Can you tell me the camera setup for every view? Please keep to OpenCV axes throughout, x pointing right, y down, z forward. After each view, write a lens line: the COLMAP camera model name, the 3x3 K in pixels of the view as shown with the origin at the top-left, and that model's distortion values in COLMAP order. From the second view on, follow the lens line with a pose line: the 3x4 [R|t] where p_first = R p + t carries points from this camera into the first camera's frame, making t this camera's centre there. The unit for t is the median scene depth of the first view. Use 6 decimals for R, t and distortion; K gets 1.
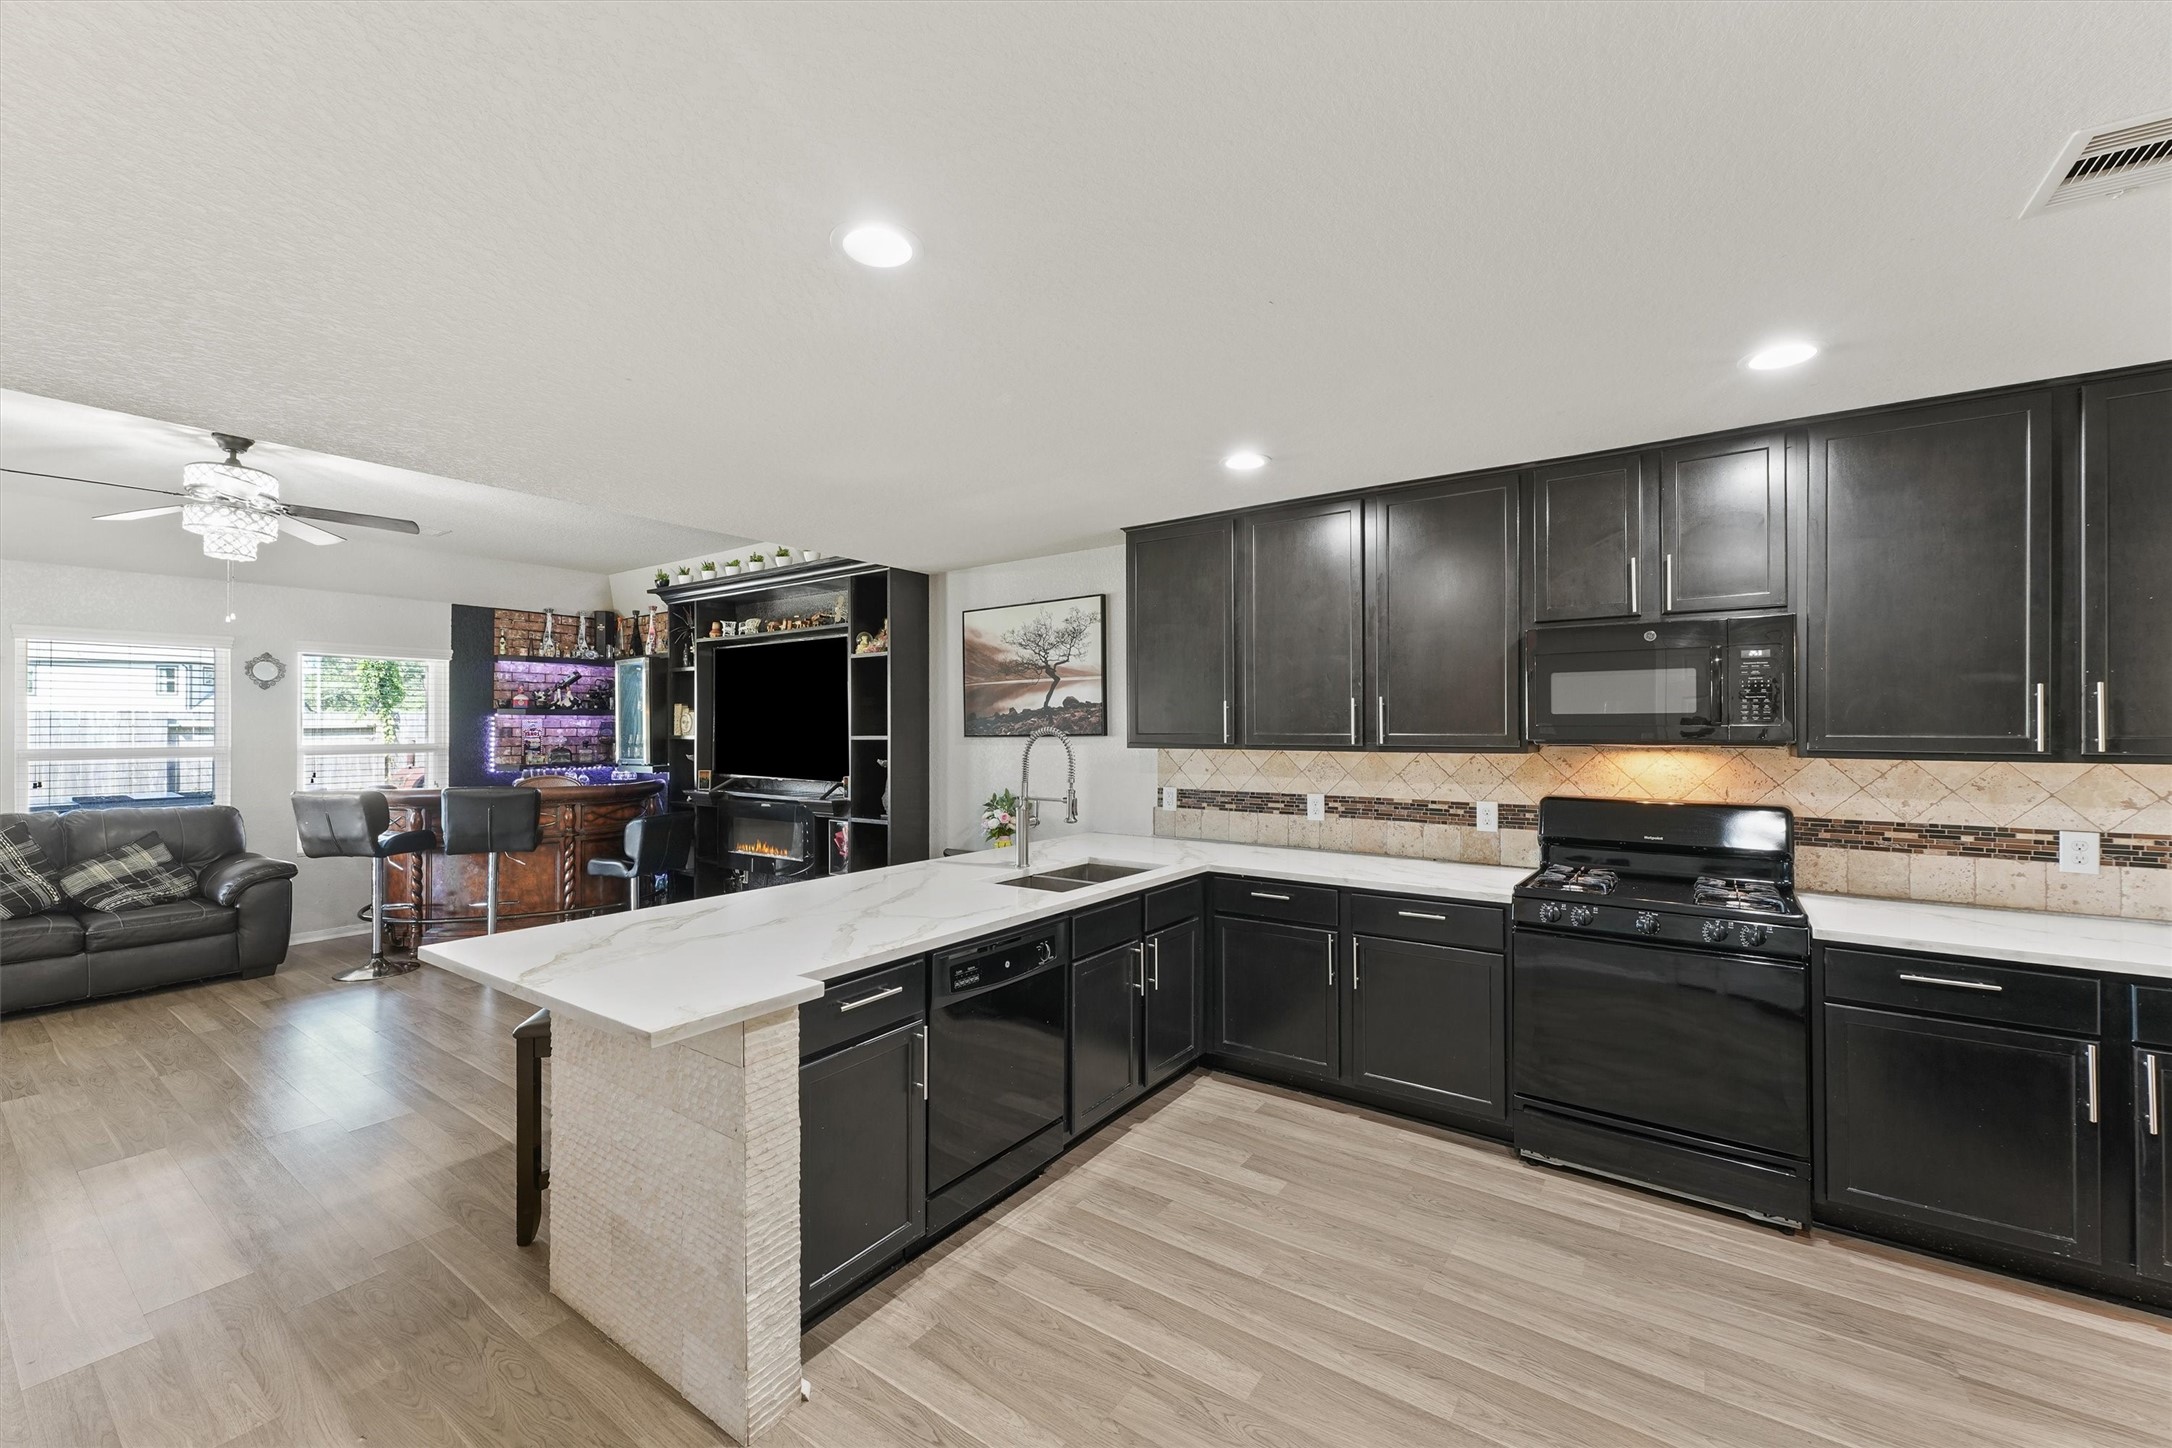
lens RADIAL K [[869.0, 0, 1079.7], [0, 869.0, 715.6], [0, 0, 1]] dist [0.009617, -0.003199]
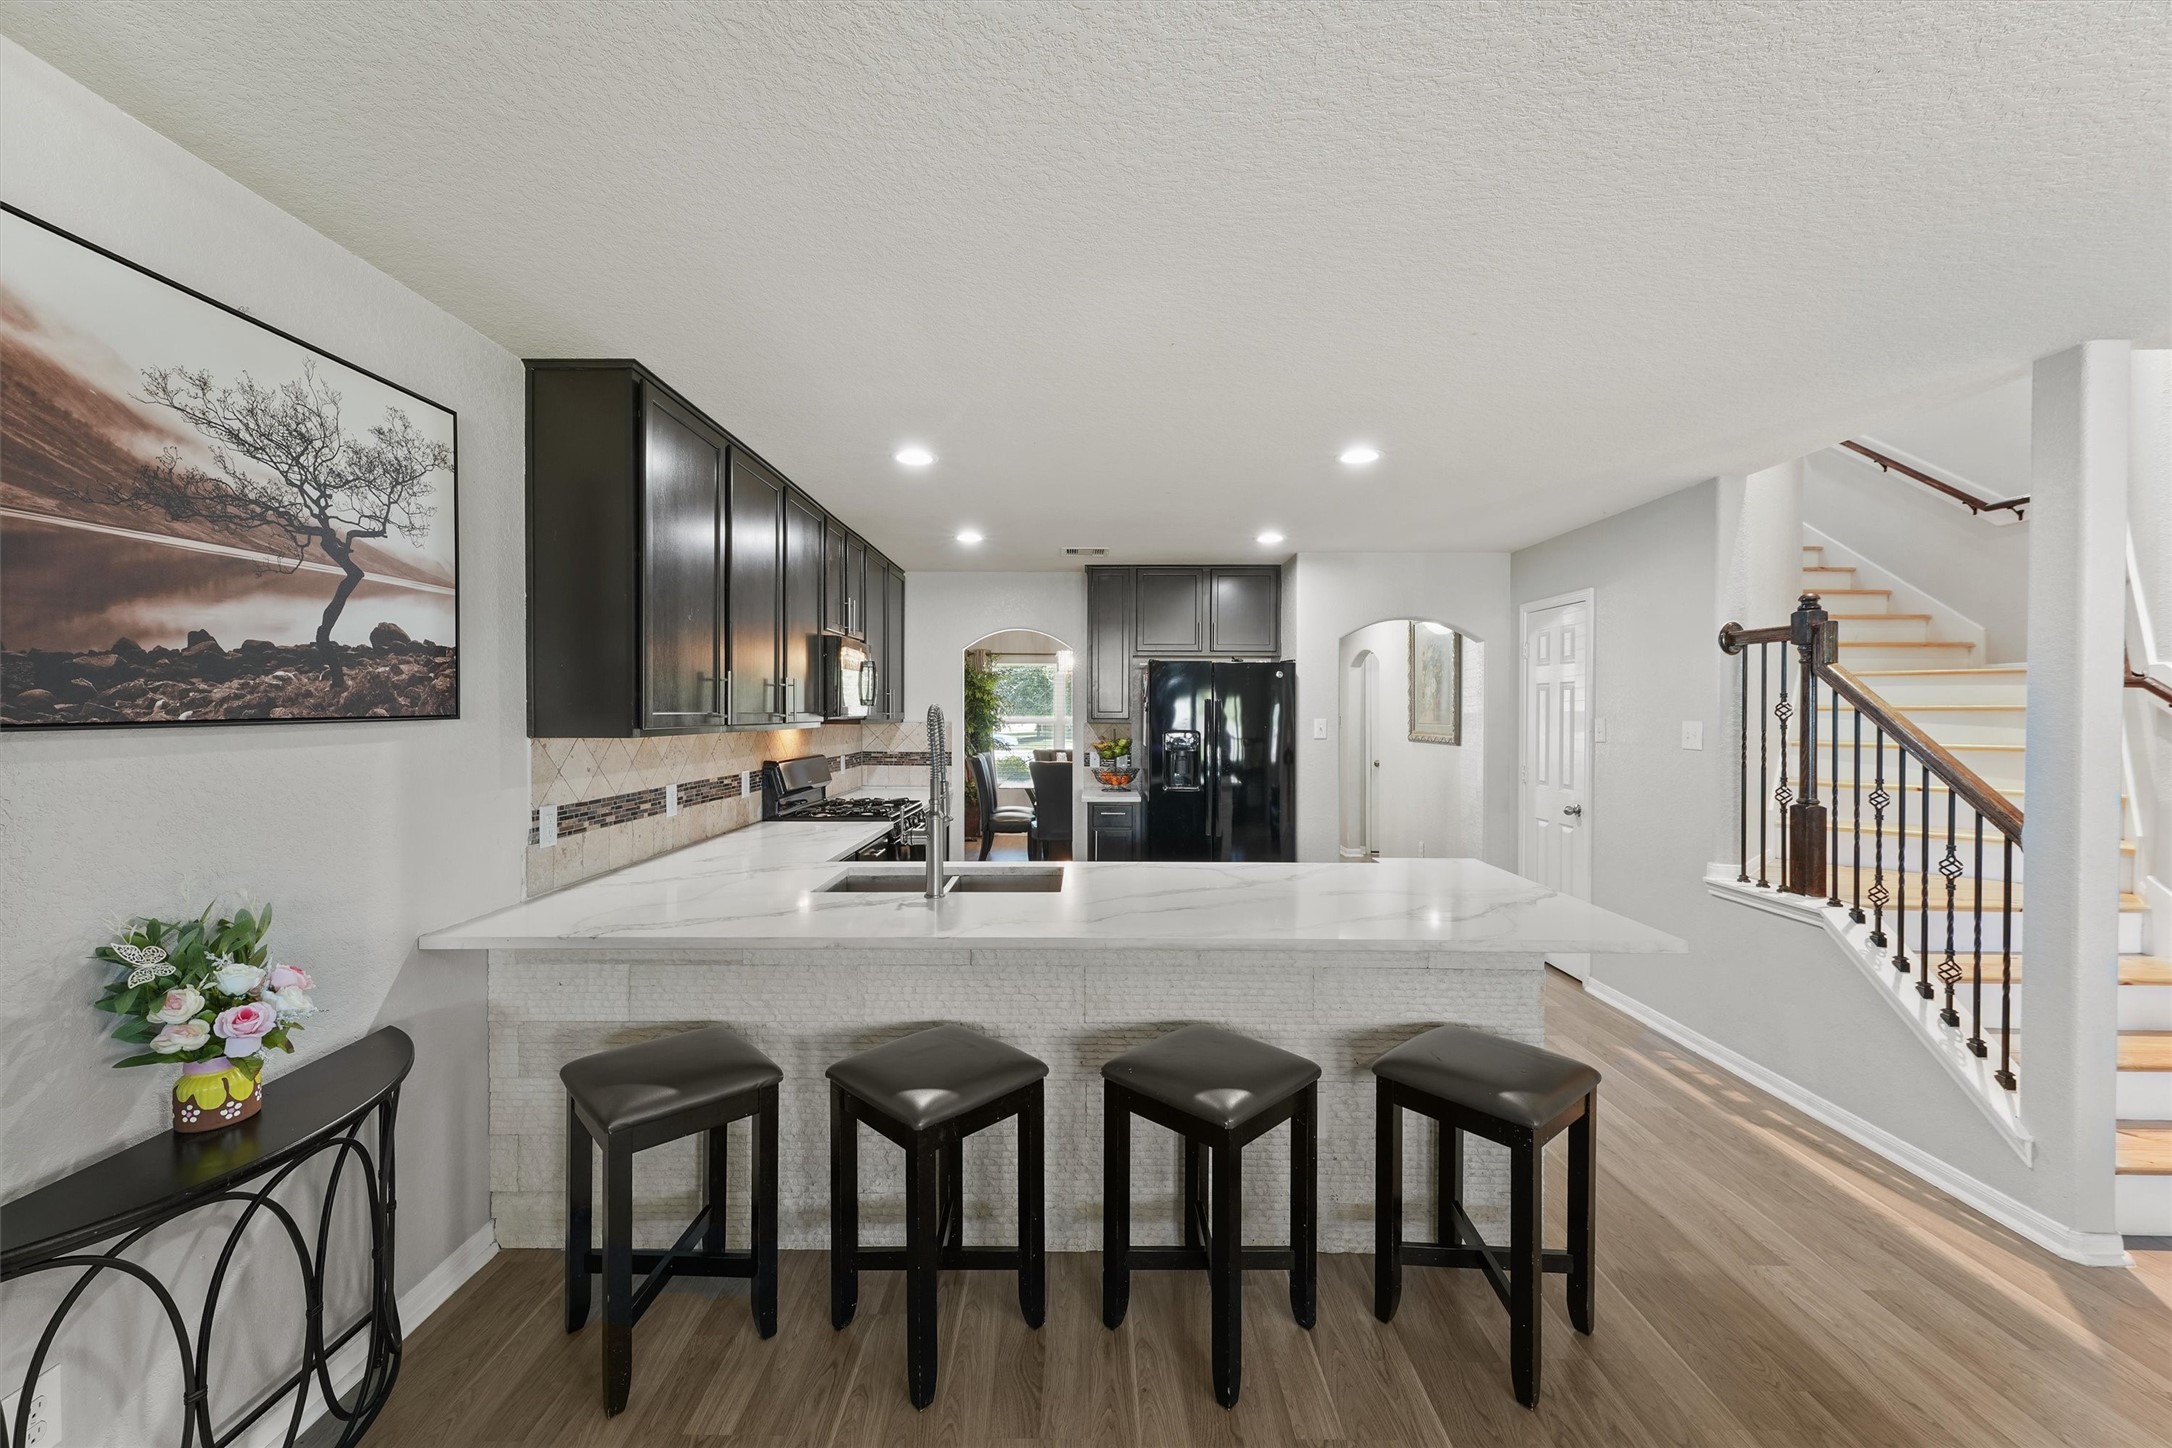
lens RADIAL K [[869.0, 0, 1085.4], [0, 869.0, 711.7], [0, 0, 1]] dist [0.009617, -0.003199]
pose [[-0.584365, -0.002460, 0.811488, -0.498860], [-0.017947, 0.999790, -0.009893, 0.016352], [-0.811293, -0.020345, -0.584286, 0.908537]]
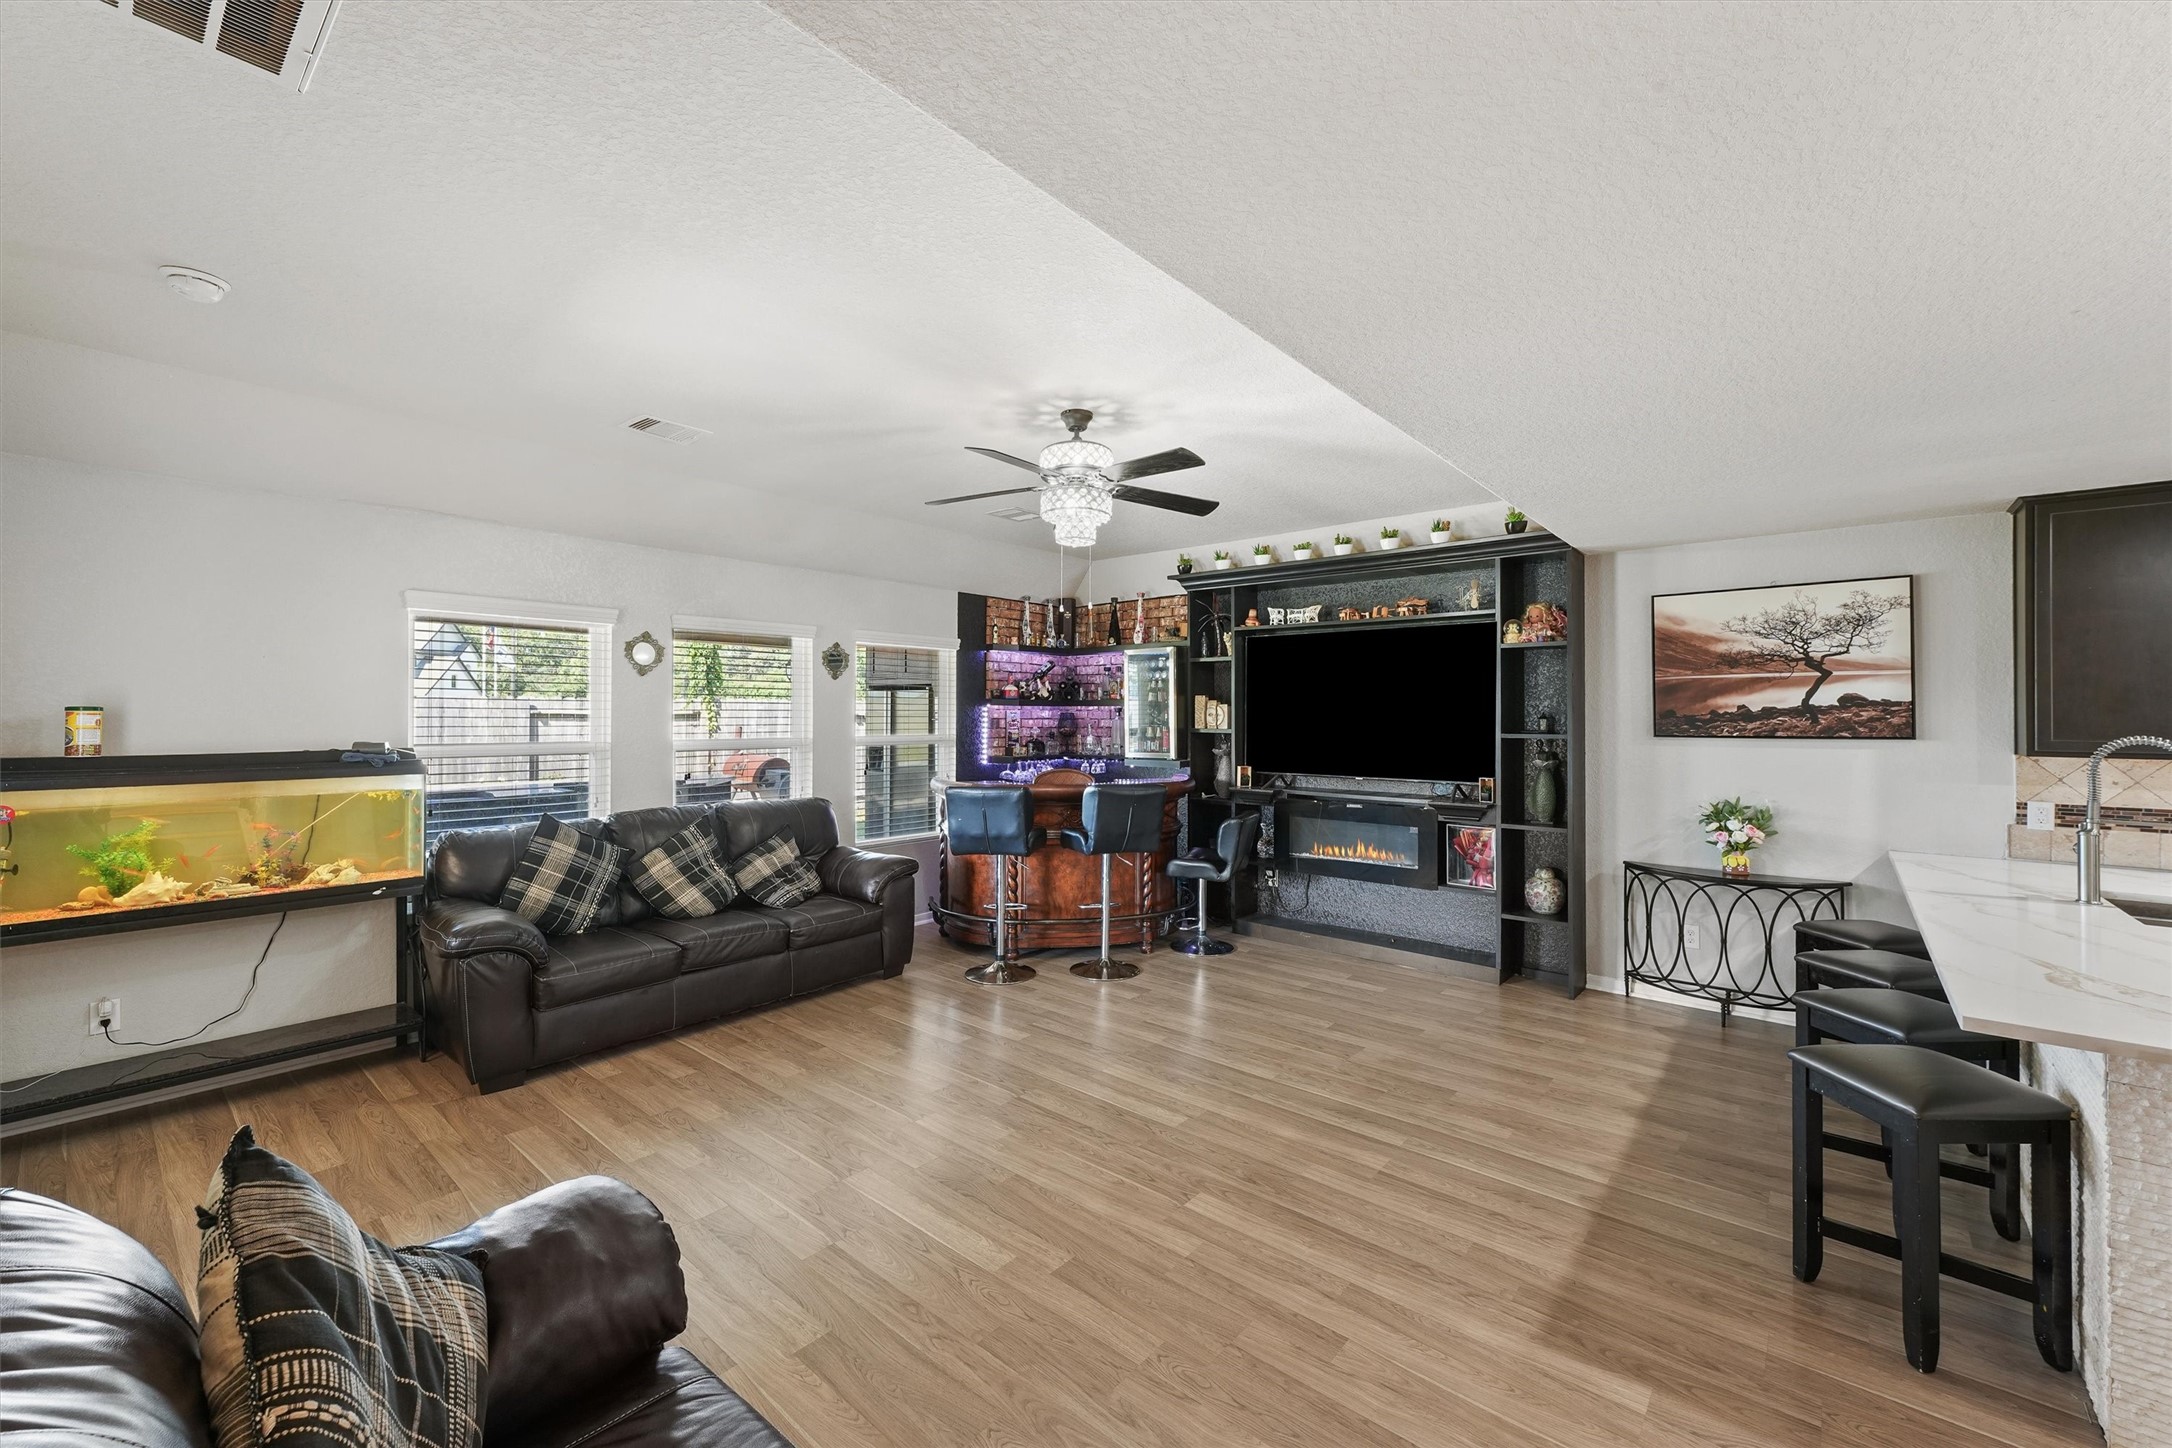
lens RADIAL K [[869.0, 0, 1087.9], [0, 869.0, 714.0], [0, 0, 1]] dist [0.009617, -0.003199]
pose [[0.995991, 0.007460, -0.089145, -0.646321], [-0.006134, 0.999866, 0.015146, -0.009226], [0.089246, -0.014538, 0.995903, 0.058400]]
